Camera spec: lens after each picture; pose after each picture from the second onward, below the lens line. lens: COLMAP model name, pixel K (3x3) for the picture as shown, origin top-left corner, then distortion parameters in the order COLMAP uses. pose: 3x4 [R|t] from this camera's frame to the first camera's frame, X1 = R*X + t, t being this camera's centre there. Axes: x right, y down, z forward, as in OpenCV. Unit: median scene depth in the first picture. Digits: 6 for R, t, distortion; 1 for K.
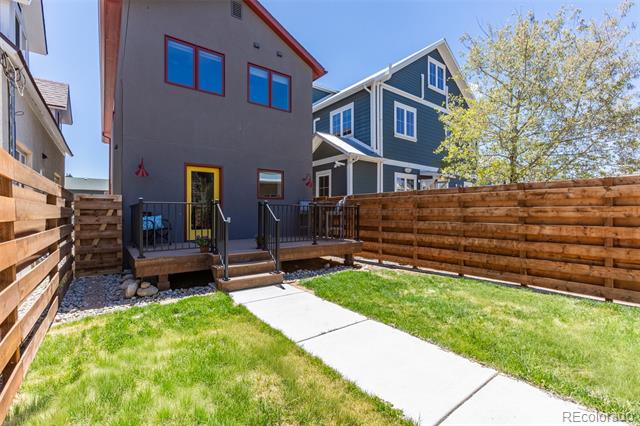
lens RADIAL K [[288.1, 0, 315.0], [0, 288.1, 210.8], [0, 0, 1]] dist [-0.000587, 0.000242]
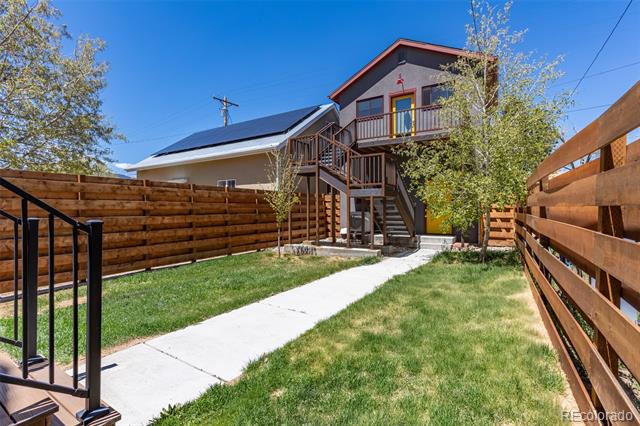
lens RADIAL K [[288.1, 0, 315.0], [0, 288.1, 210.8], [0, 0, 1]] dist [-0.000587, 0.000242]
pose [[-0.355243, -0.004839, 0.934761, -0.544068], [0.000285, 0.999986, 0.005285, 0.017435], [-0.934774, 0.002144, -0.355237, 0.718804]]
